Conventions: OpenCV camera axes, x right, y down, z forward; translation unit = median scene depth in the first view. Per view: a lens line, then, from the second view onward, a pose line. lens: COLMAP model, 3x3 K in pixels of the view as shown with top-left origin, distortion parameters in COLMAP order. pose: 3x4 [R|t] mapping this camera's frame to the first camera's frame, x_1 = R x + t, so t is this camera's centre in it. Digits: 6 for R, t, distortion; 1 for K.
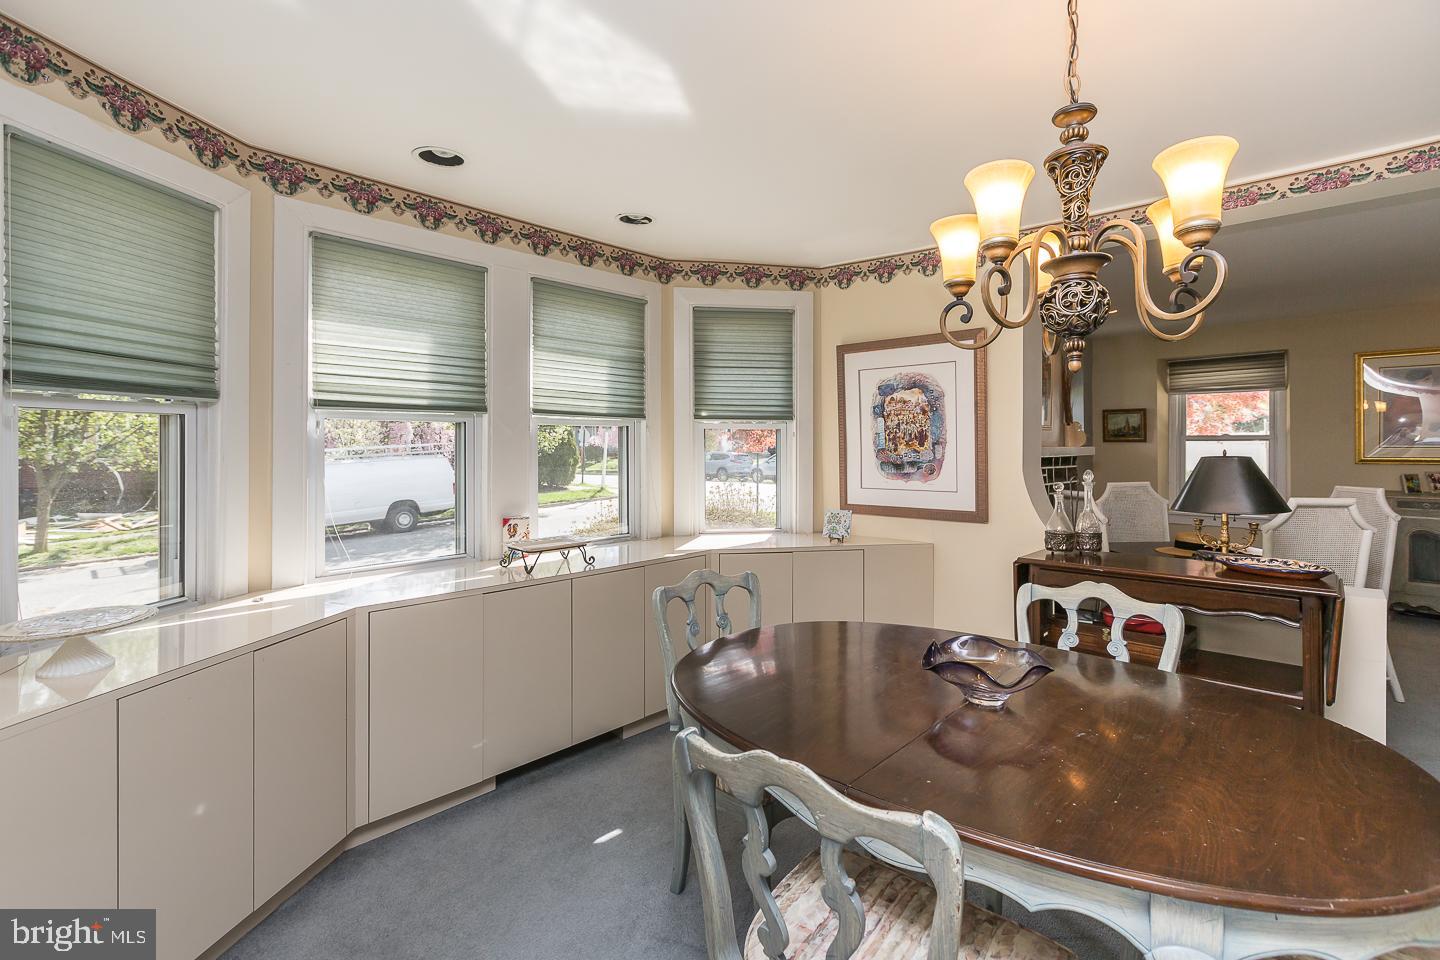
lens RADIAL K [[662.5, 0, 733.5], [0, 662.5, 438.6], [0, 0, 1]] dist [0.003160, 0.000533]
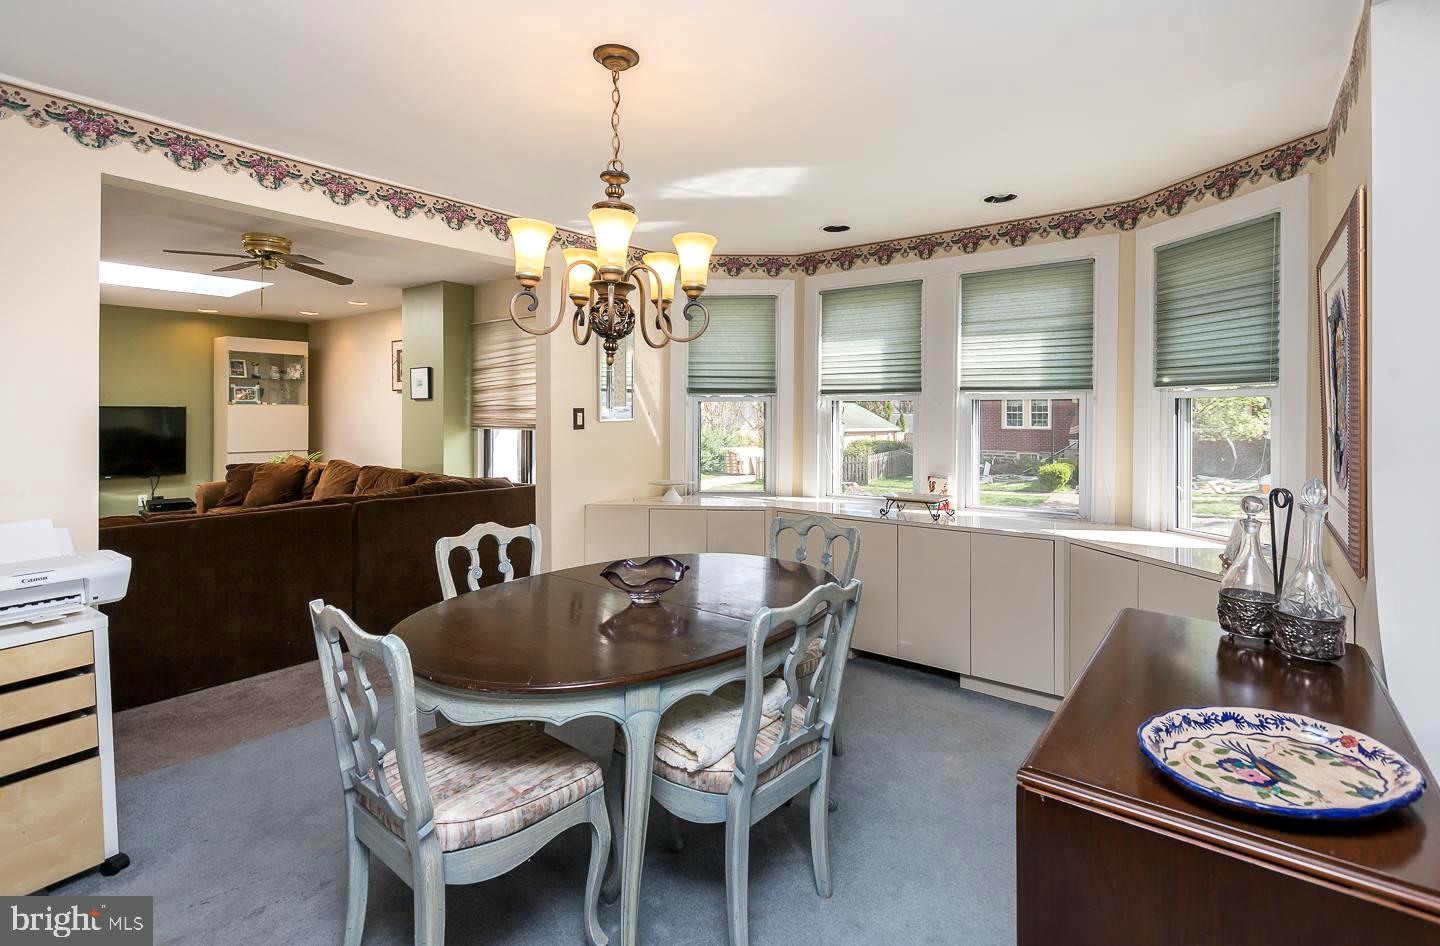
lens RADIAL K [[662.5, 0, 732.4], [0, 662.5, 417.2], [0, 0, 1]] dist [0.003160, 0.000533]
pose [[0.094752, 0.004242, -0.995492, 0.812065], [0.003389, 0.999984, 0.004584, 0.002154], [0.995495, -0.003808, 0.094736, 0.475397]]
